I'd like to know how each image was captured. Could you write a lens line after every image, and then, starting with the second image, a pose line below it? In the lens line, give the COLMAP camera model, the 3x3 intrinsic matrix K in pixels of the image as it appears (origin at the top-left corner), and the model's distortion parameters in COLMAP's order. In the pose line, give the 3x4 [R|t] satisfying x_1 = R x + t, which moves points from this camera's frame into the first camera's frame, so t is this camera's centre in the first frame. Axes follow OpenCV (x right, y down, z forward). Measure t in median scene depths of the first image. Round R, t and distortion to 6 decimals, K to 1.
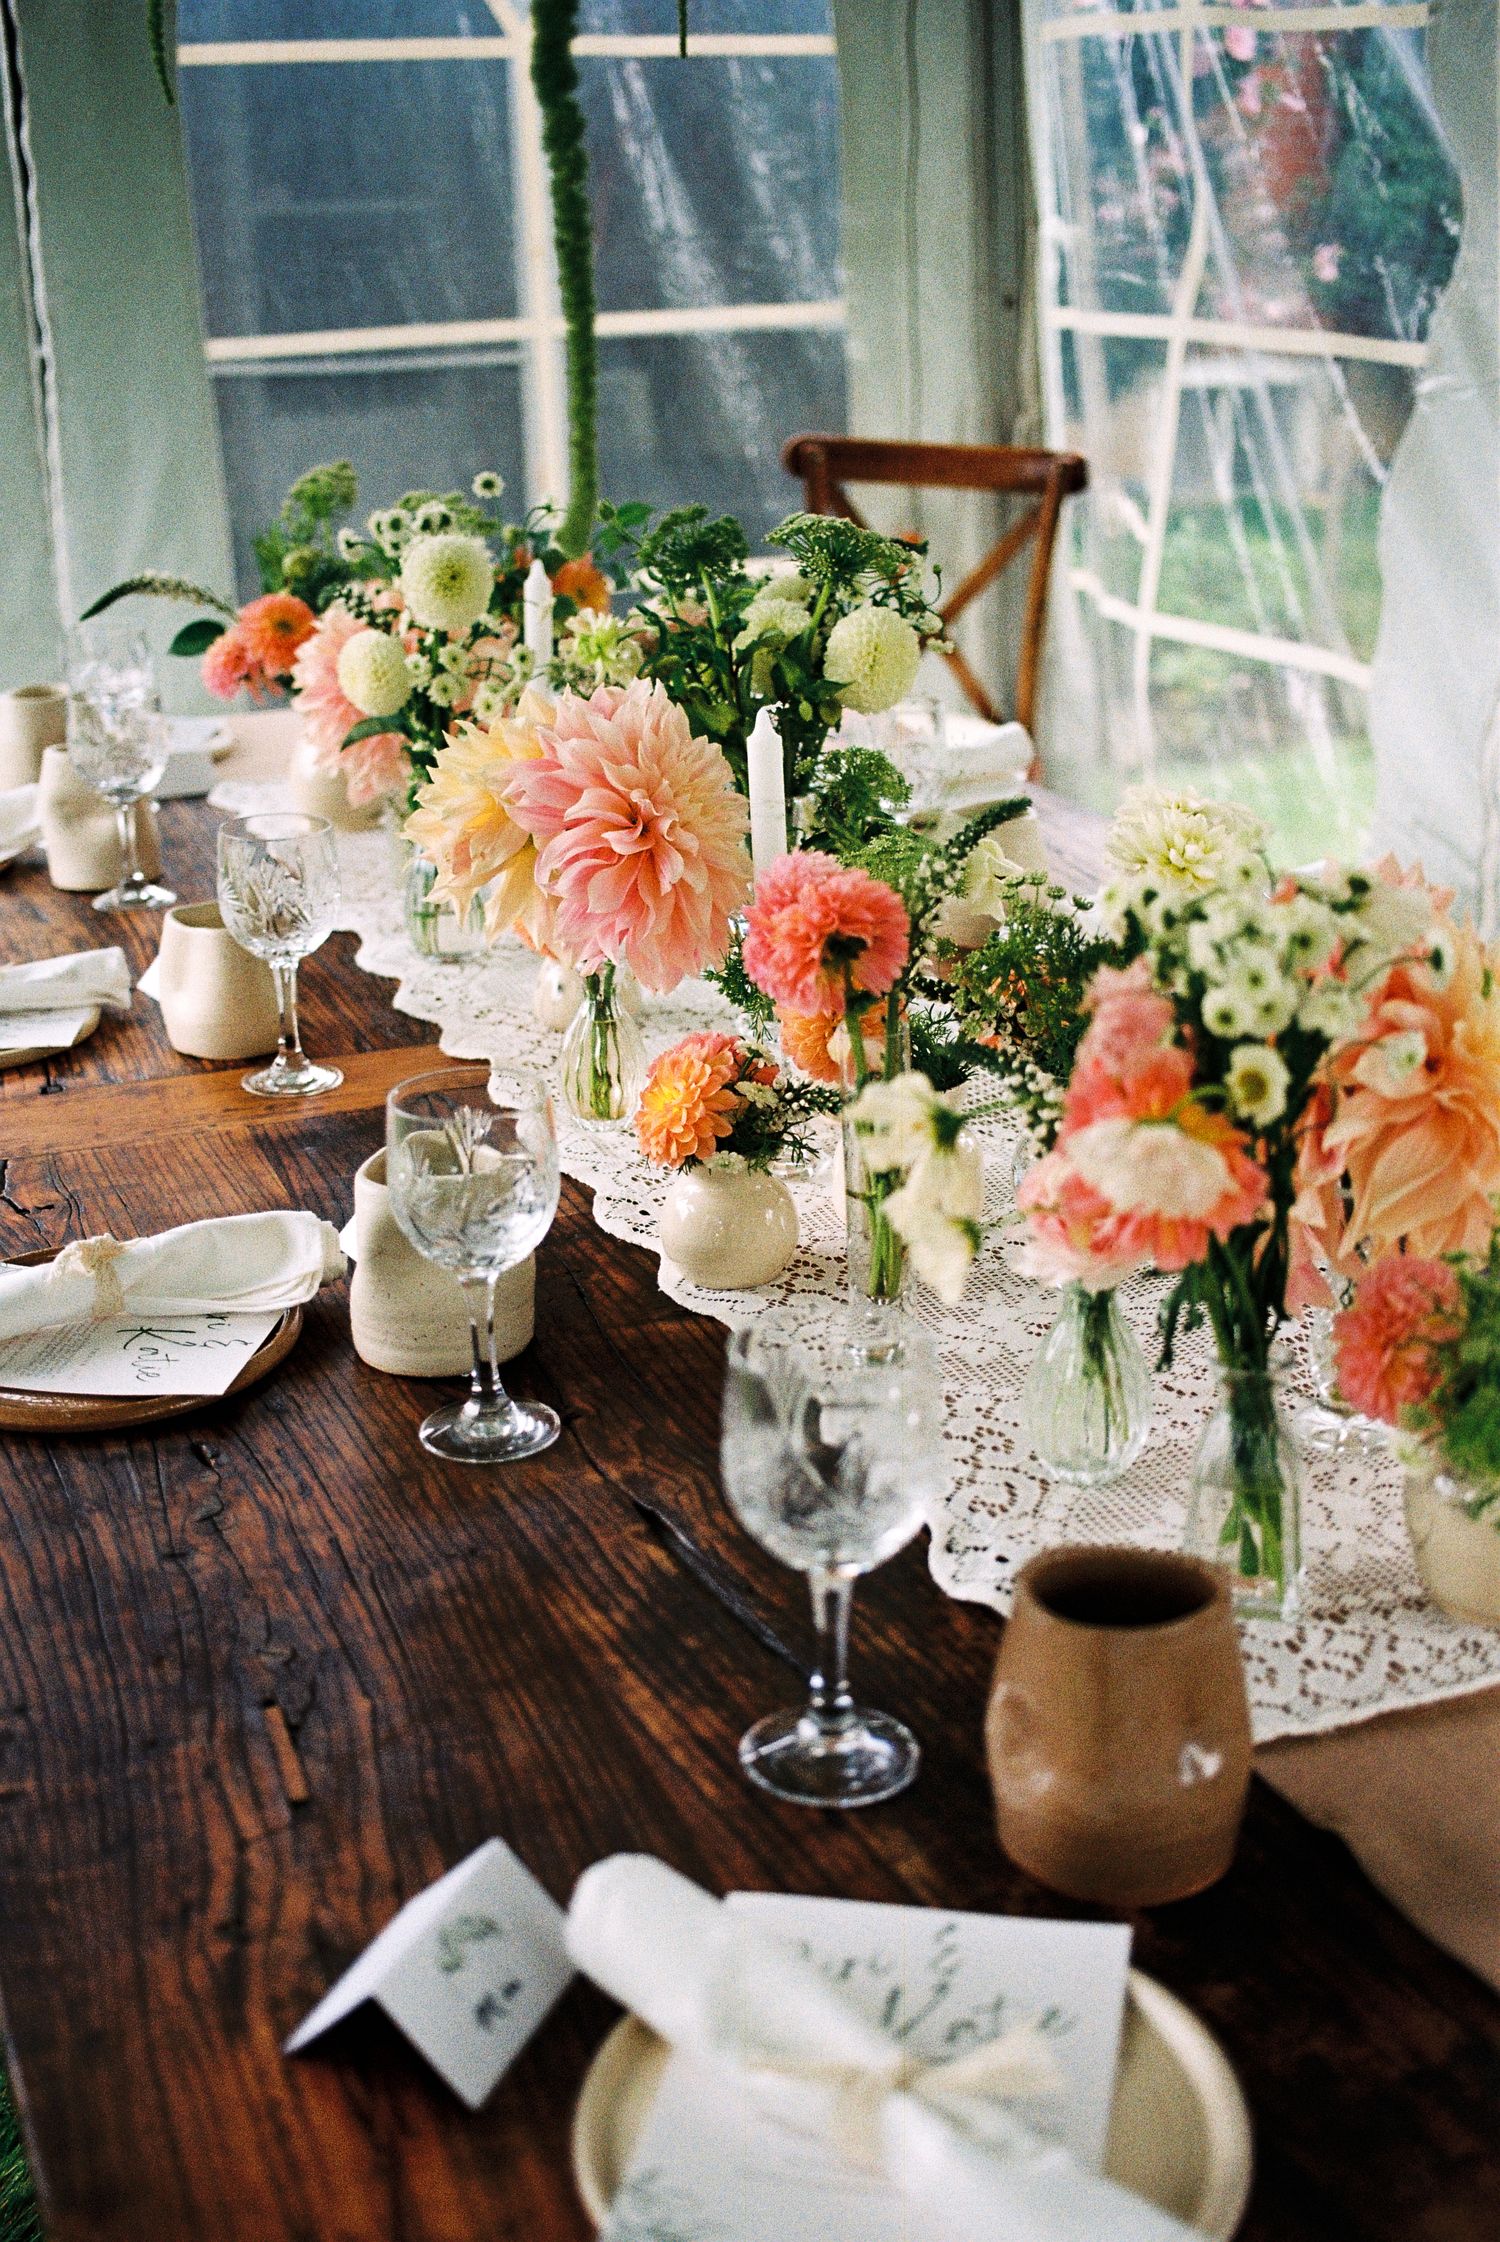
lens RADIAL K [[2534.4, 0, 714.2], [0, 2534.4, 1123.6], [0, 0, 1]] dist [-0.032023, 0.010000]
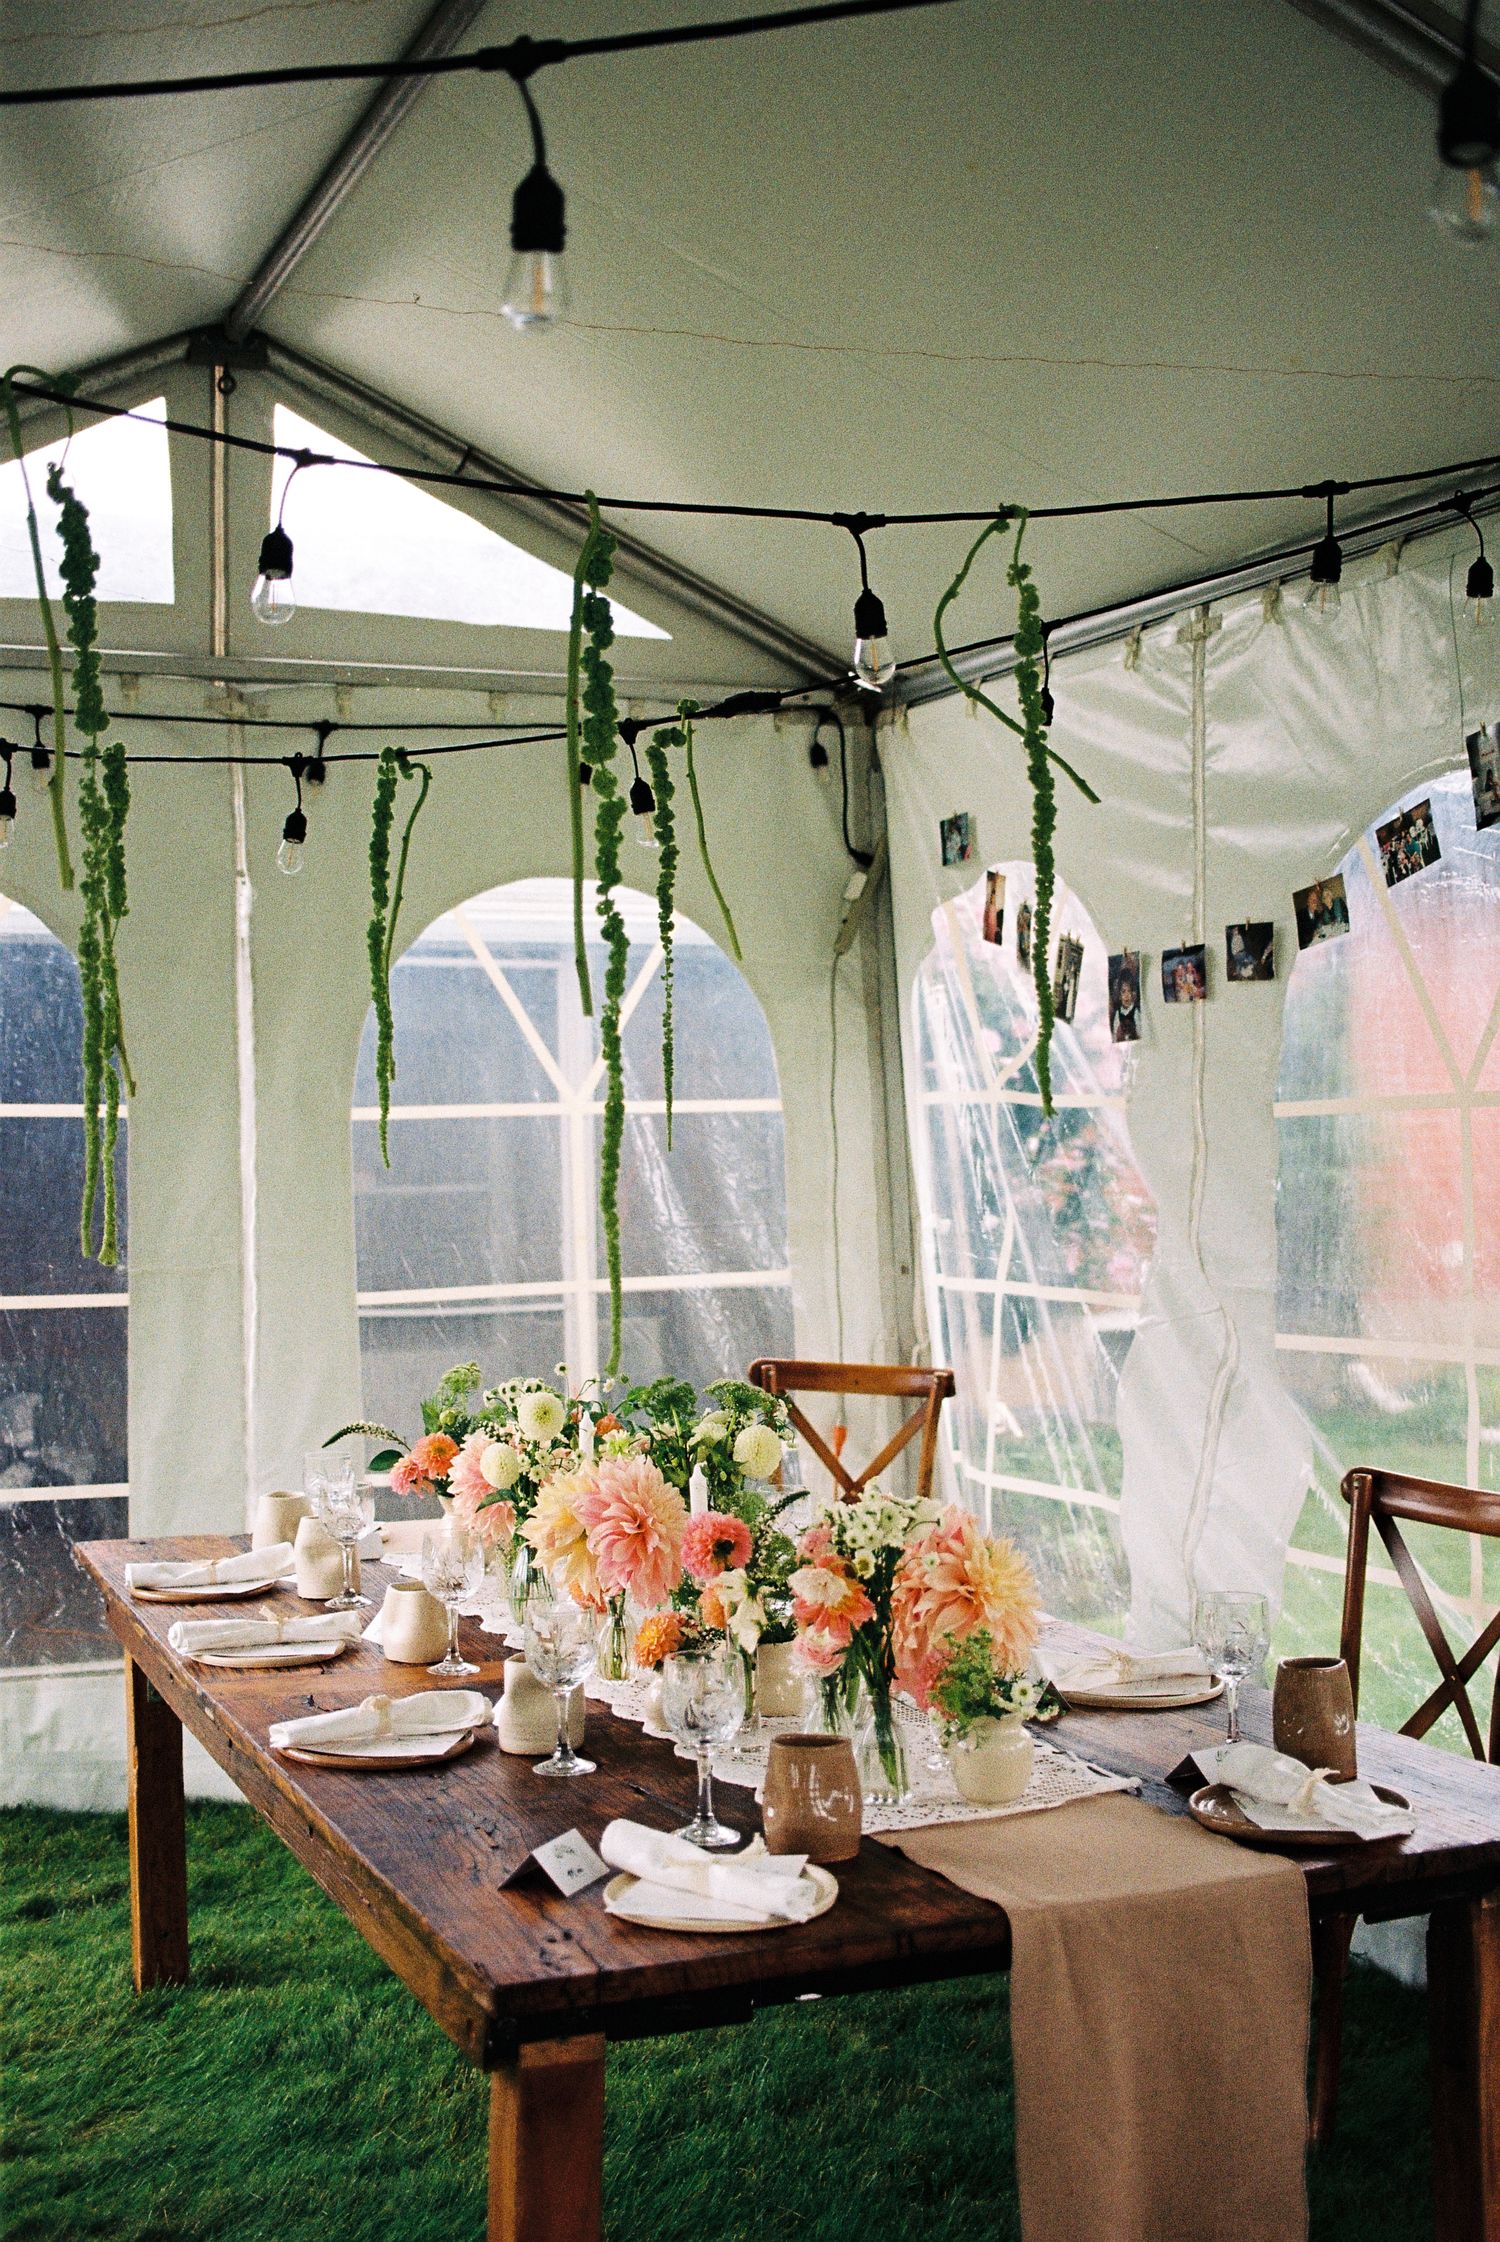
lens RADIAL K [[2534.4, 0, 714.2], [0, 2534.4, 1123.6], [0, 0, 1]] dist [-0.032023, 0.010000]
pose [[0.999975, 0.002669, -0.006591, 0.037084], [-0.004858, 0.933266, -0.359154, 0.261996], [0.005193, 0.359177, 0.933255, -0.852397]]
